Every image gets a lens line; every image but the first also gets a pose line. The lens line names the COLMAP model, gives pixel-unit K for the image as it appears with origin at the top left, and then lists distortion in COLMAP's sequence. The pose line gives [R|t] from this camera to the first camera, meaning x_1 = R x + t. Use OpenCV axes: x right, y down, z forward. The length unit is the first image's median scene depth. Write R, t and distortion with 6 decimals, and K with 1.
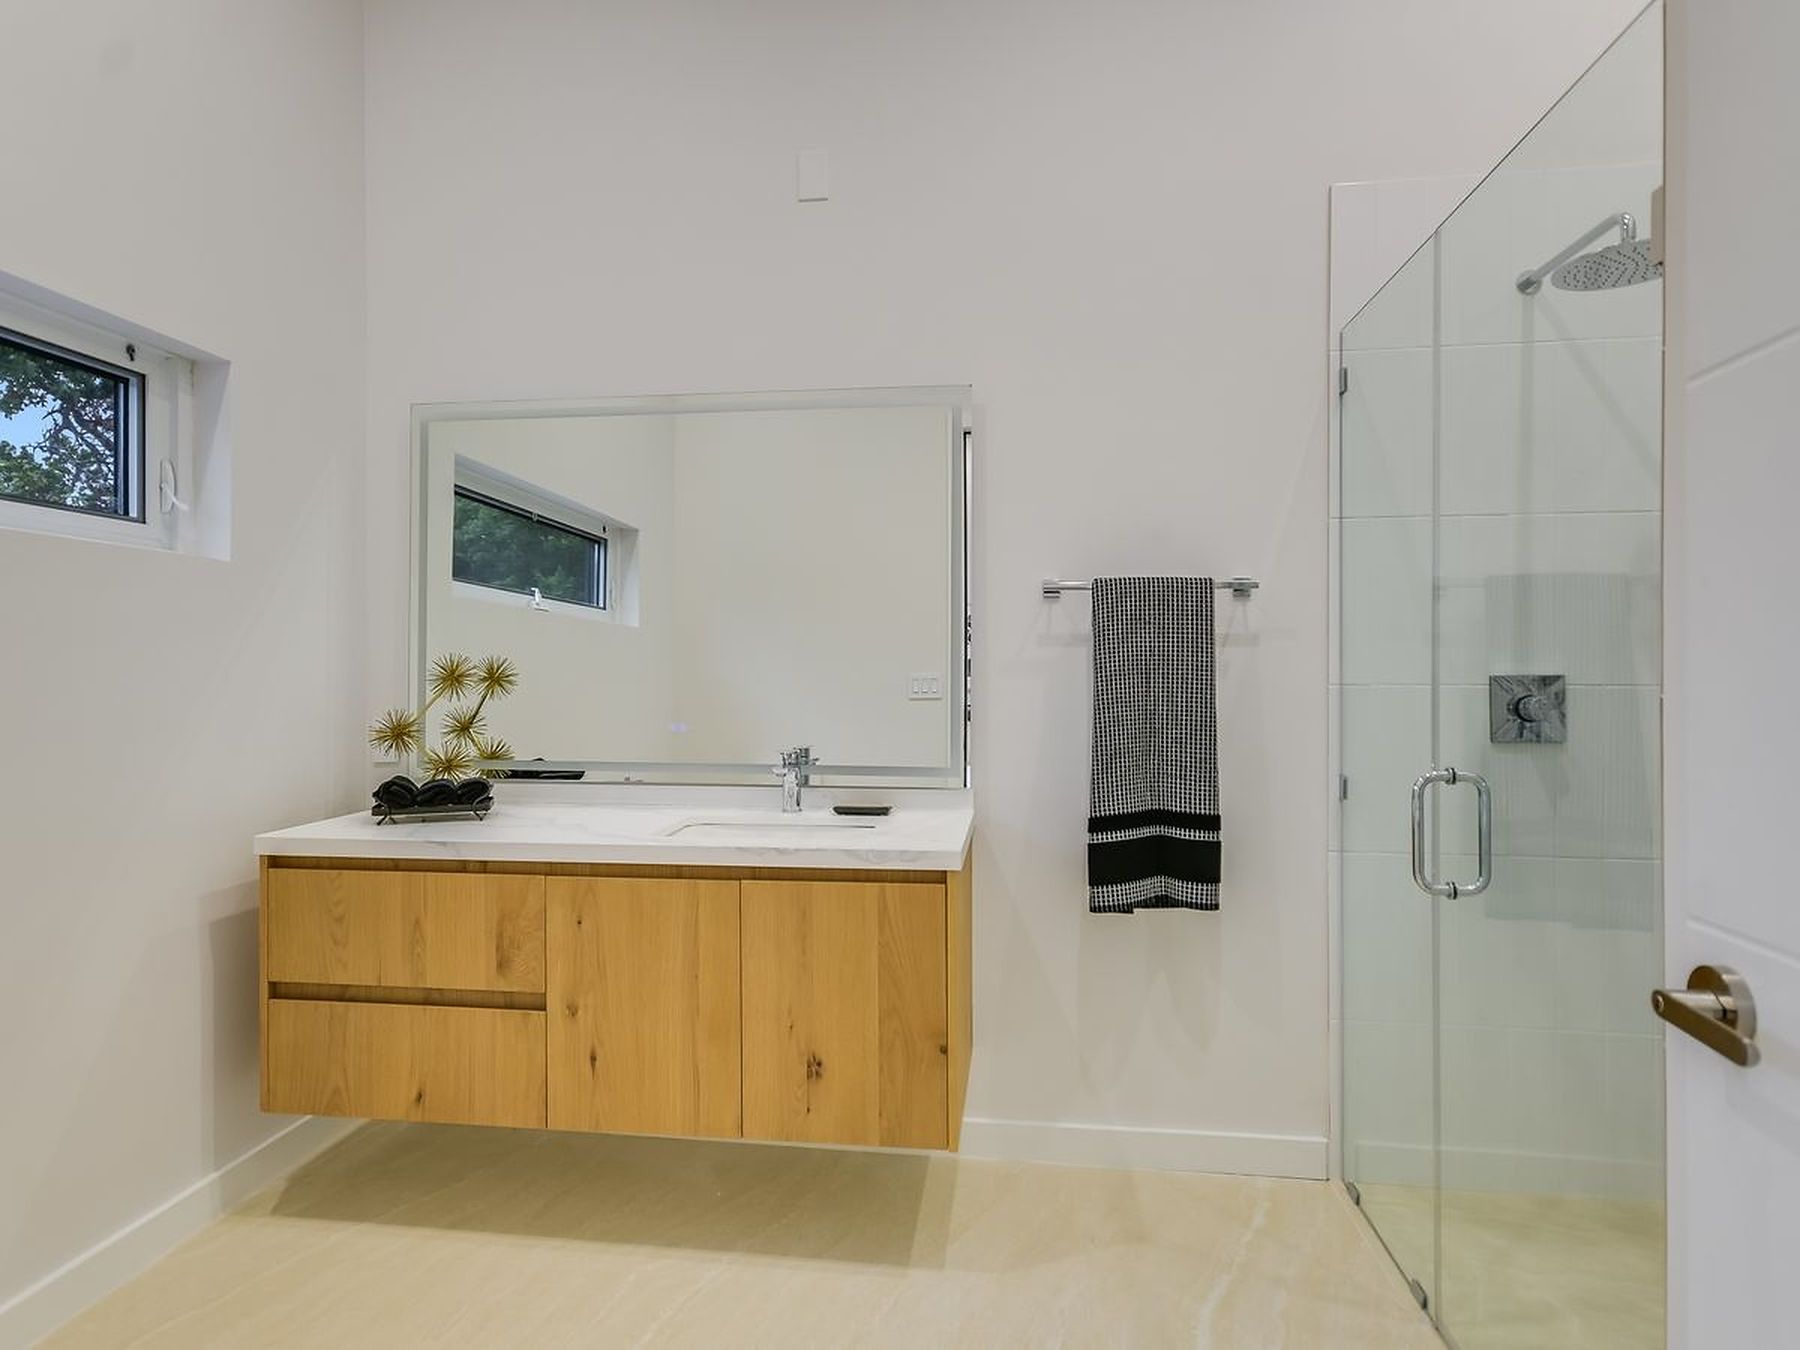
lens RADIAL K [[980.0, 0, 888.2], [0, 980.0, 680.0], [0, 0, 1]] dist [-0.001492, 0.000295]
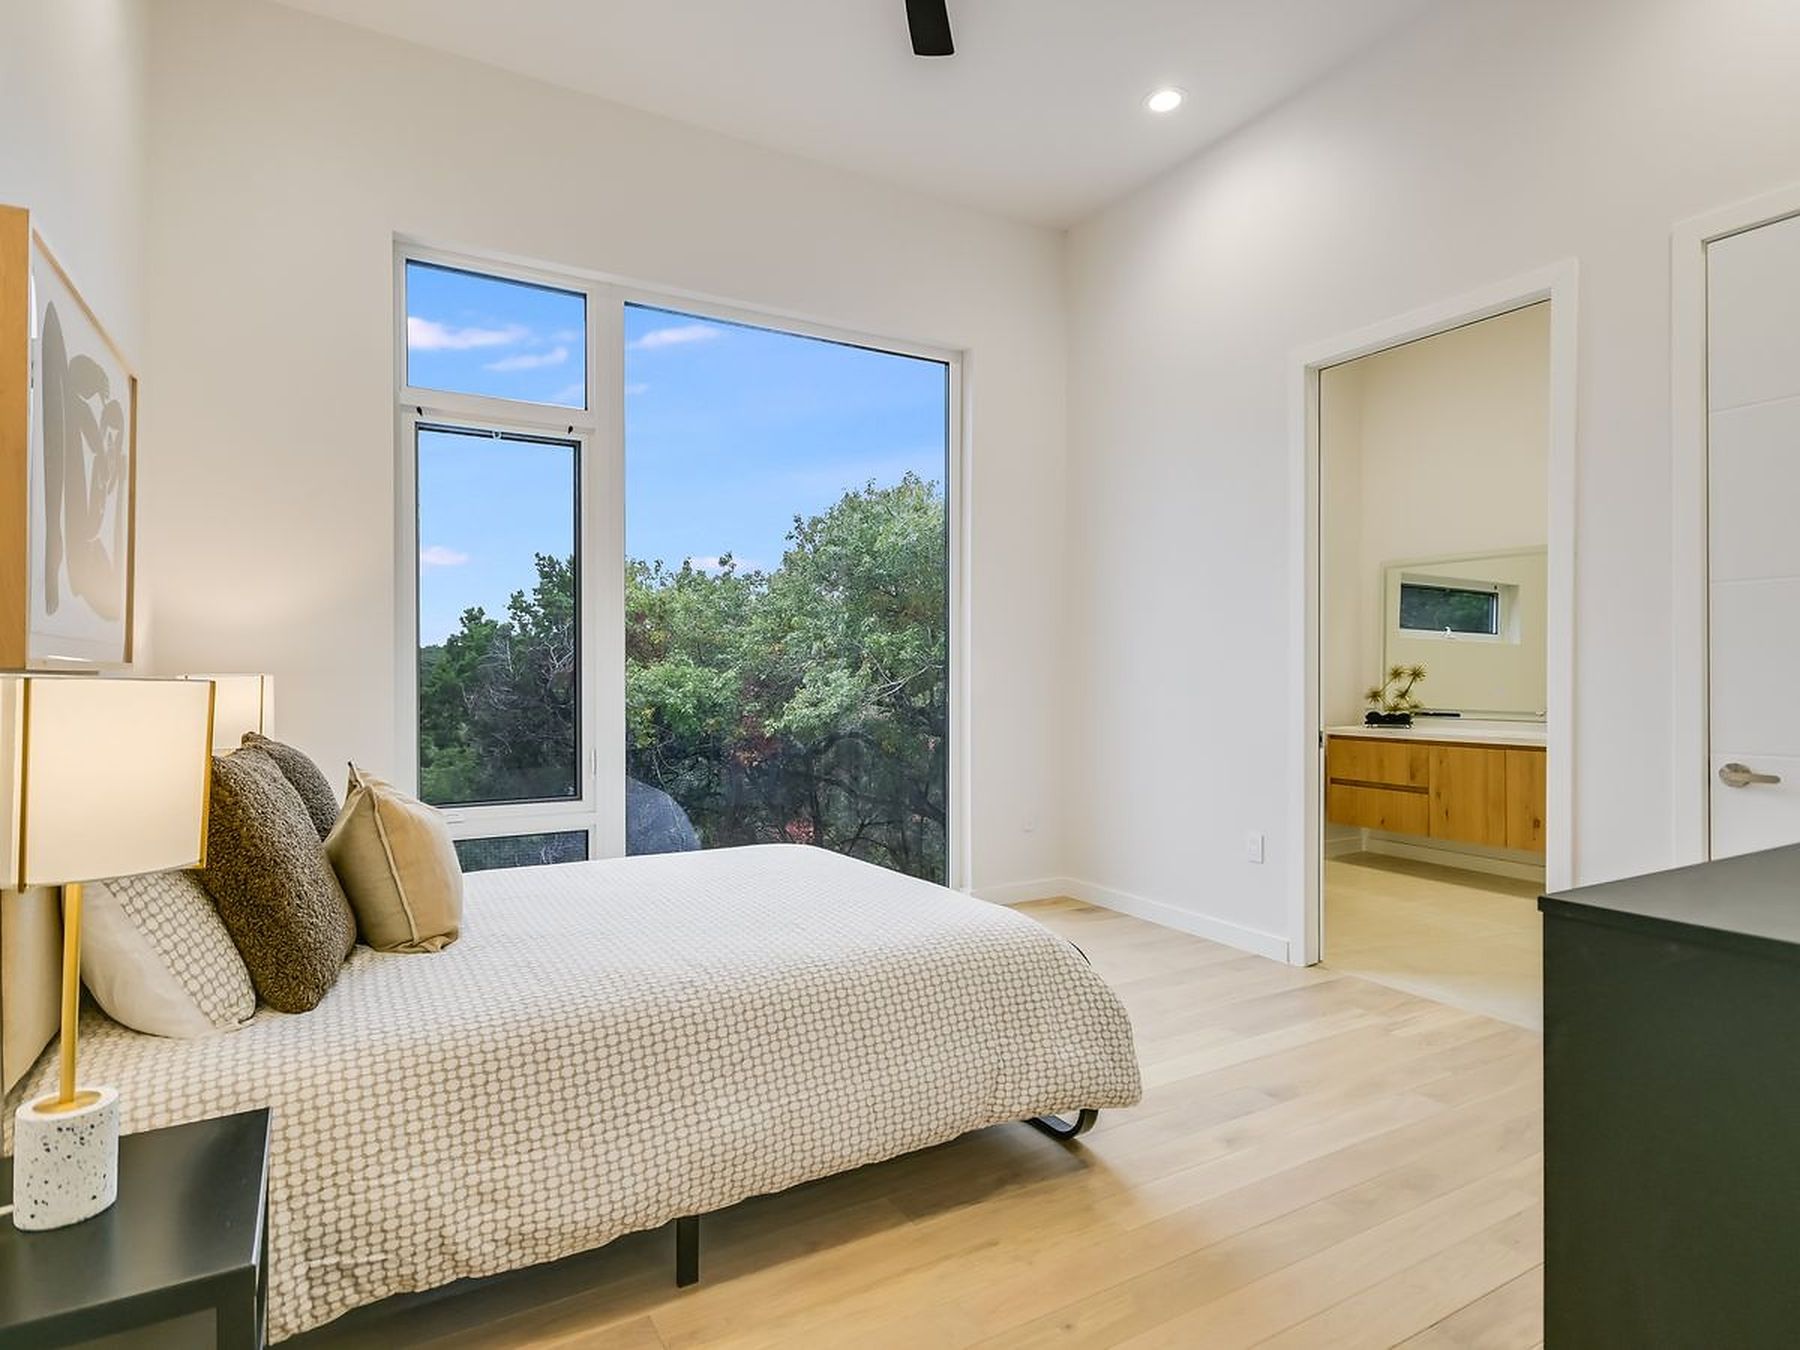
lens RADIAL K [[980.0, 0, 888.3], [0, 980.0, 680.0], [0, 0, 1]] dist [-0.001492, 0.000295]
pose [[0.603102, -0.001233, -0.797663, 0.763845], [-0.001620, 0.999995, -0.002770, 0.022682], [0.797663, 0.002963, 0.603097, -1.535007]]
